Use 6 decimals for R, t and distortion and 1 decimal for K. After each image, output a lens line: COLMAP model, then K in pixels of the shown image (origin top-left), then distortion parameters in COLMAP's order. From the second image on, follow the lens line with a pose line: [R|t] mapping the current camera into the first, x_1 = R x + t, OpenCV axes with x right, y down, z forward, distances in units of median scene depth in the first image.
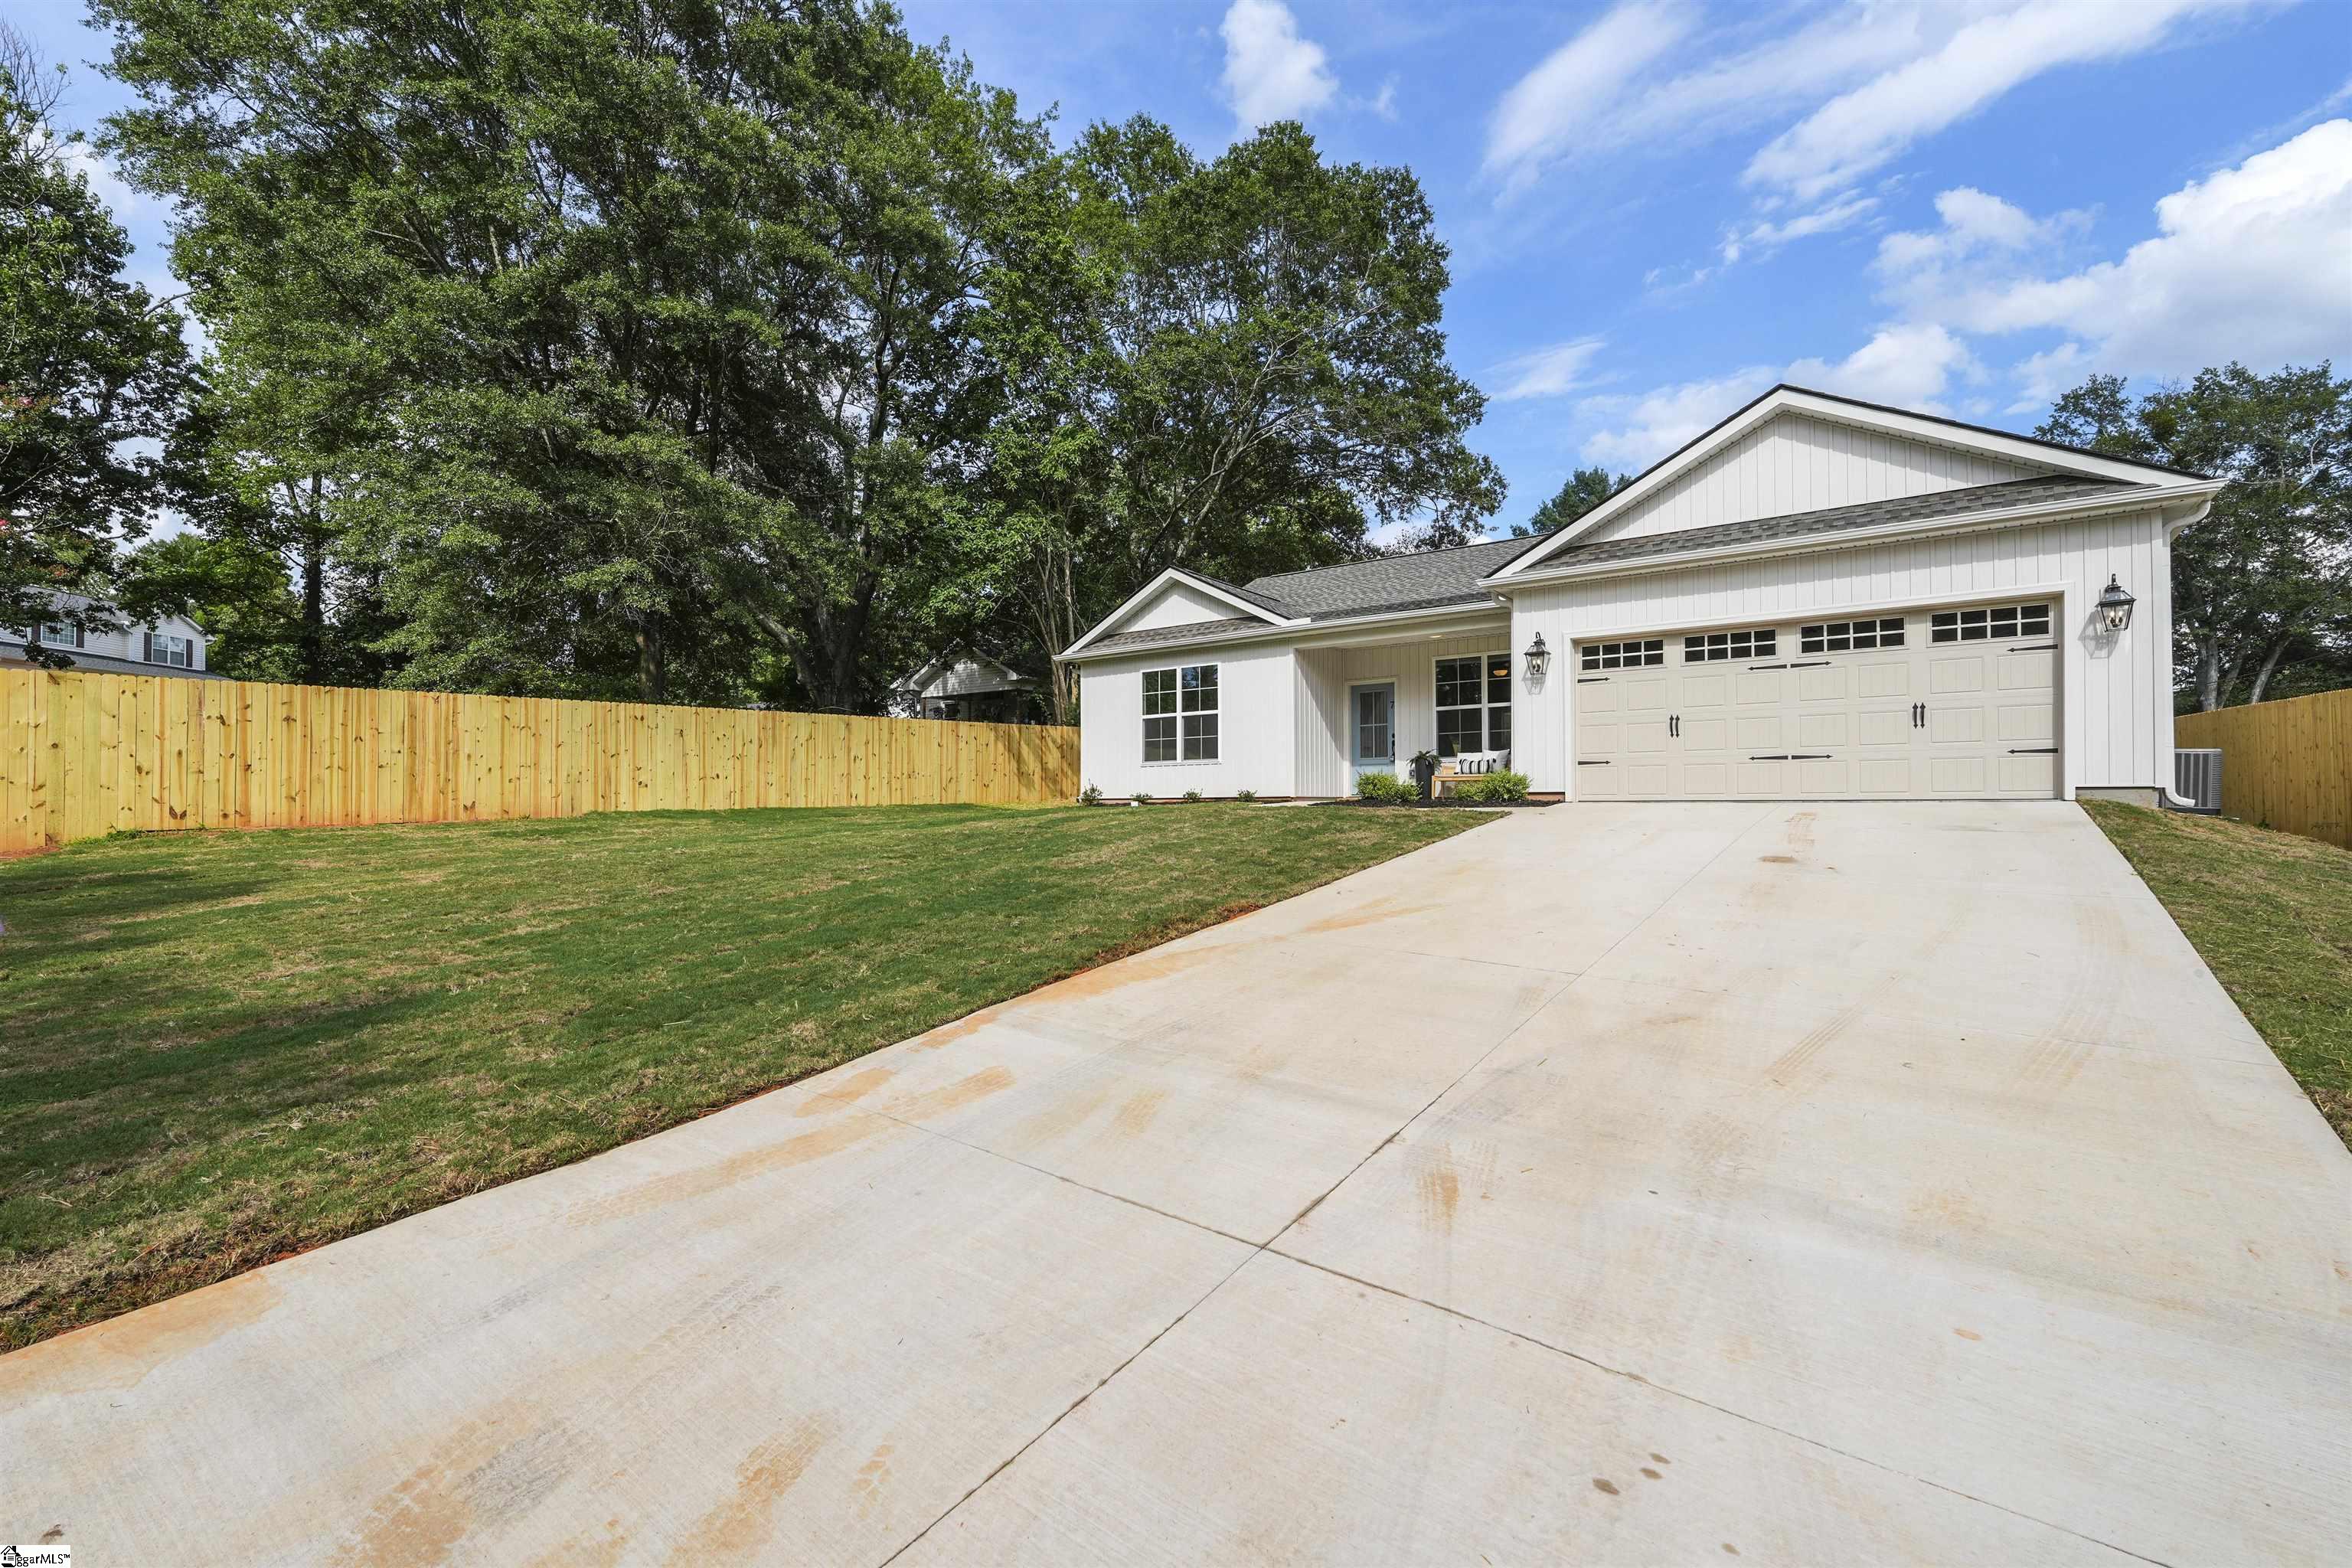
lens RADIAL K [[1050.4, 0, 1163.5], [0, 1050.4, 779.7], [0, 0, 1]] dist [0.002656, -0.000217]
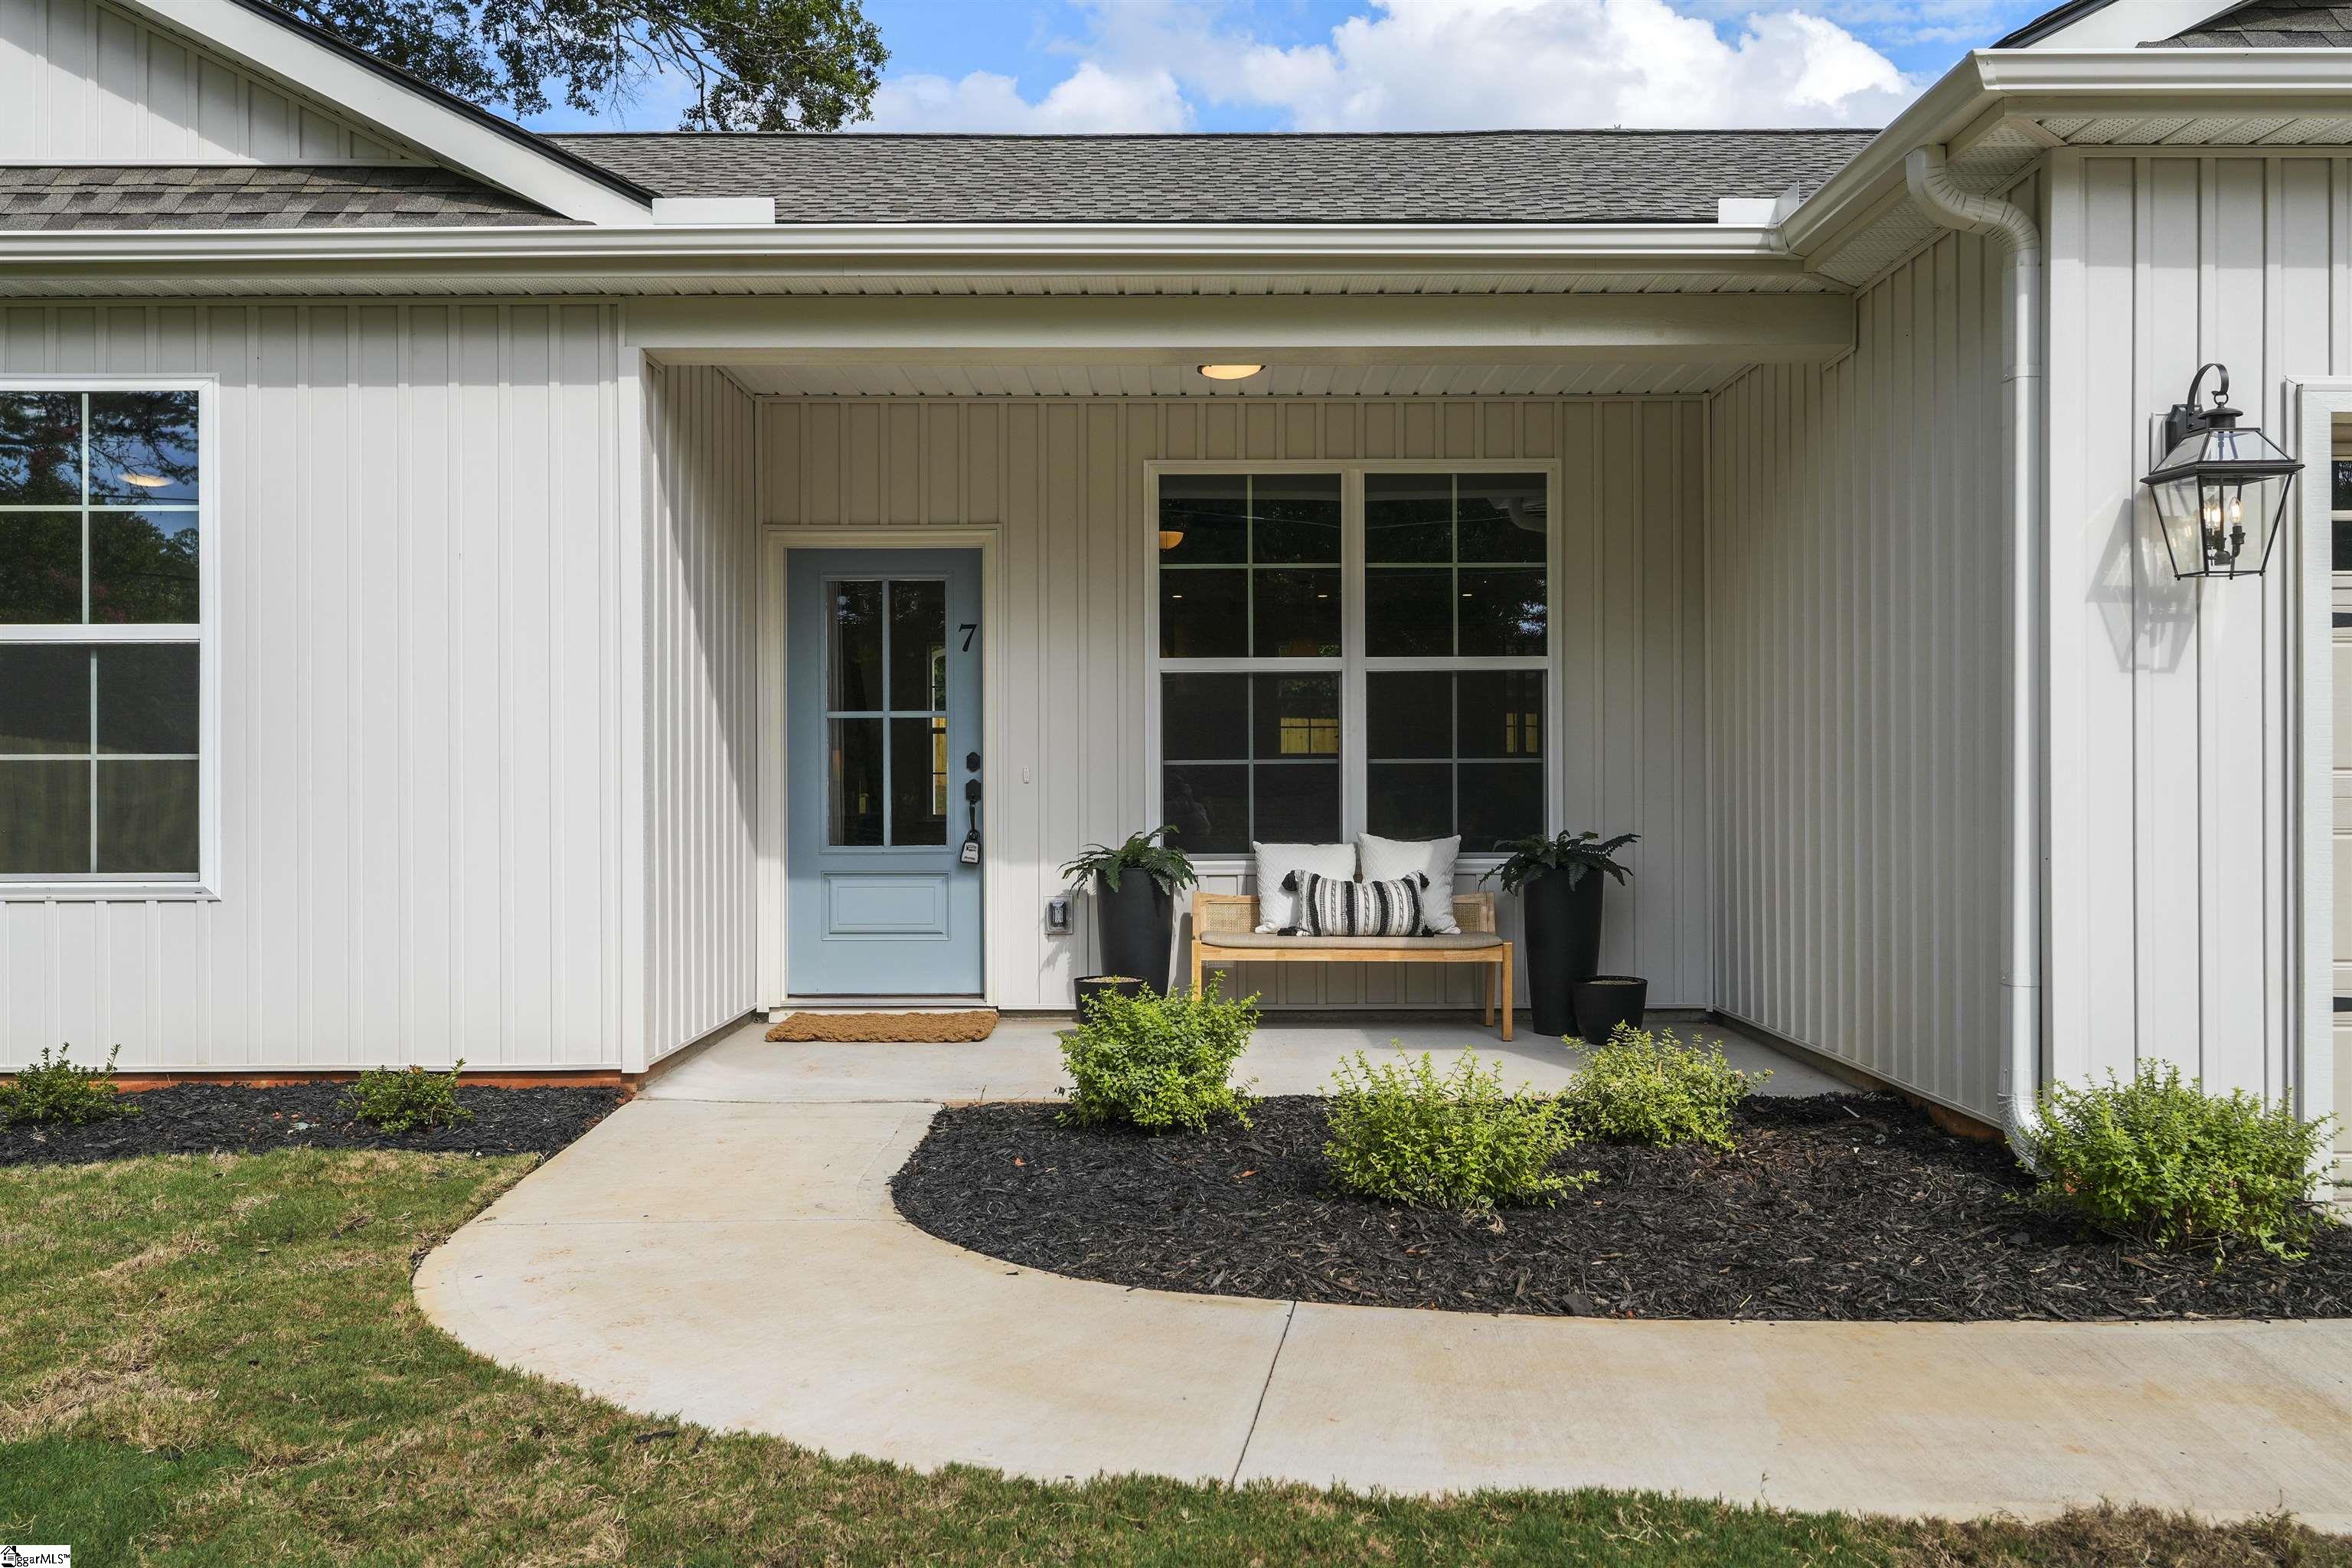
lens RADIAL K [[1924.5, 0, 1175.5], [0, 1924.5, 770.6], [0, 0, 1]] dist [-0.032136, 0.002627]
pose [[0.802990, 0.003683, 0.595981, -0.013981], [-0.017281, 0.999704, 0.017105, -0.048502], [-0.595742, -0.024034, 0.802816, 0.607934]]
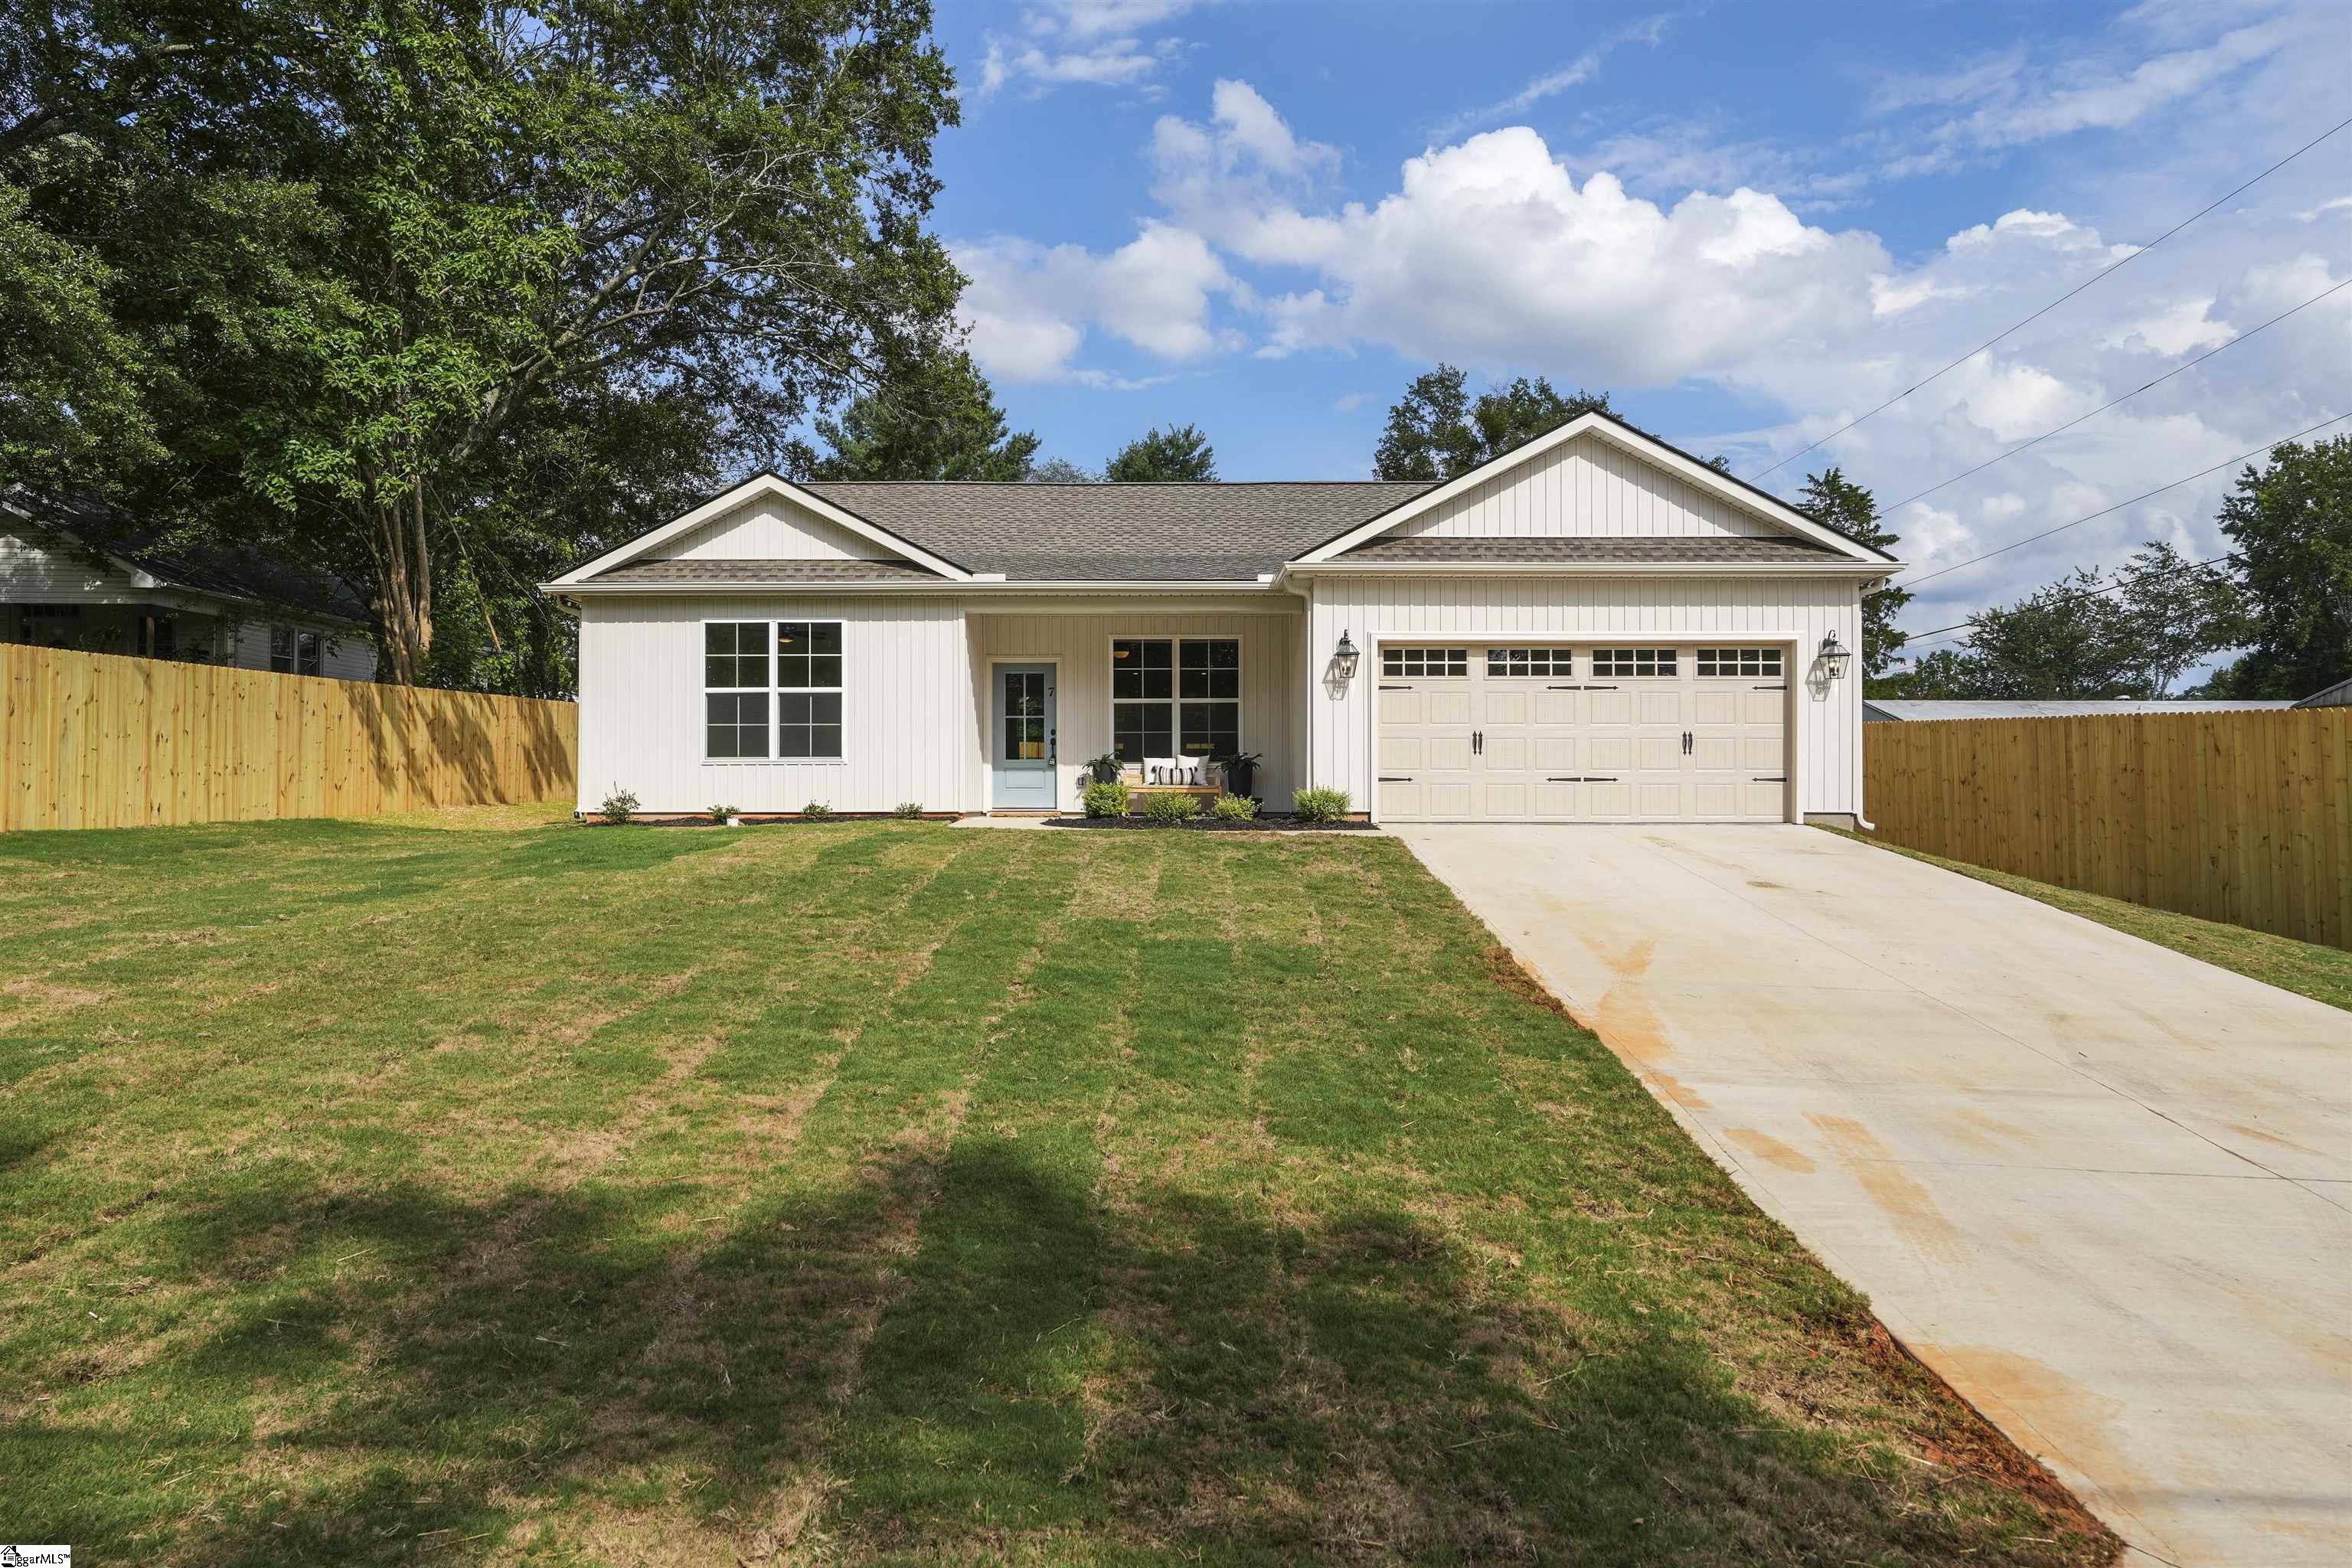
lens RADIAL K [[1569.4, 0, 1183.3], [0, 1569.4, 784.2], [0, 0, 1]] dist [-0.002293, 0.000418]
pose [[0.797356, 0.010912, 0.603410, -0.399478], [-0.017990, 0.999822, 0.005691, -0.011949], [-0.603241, -0.015393, 0.797411, 0.025326]]
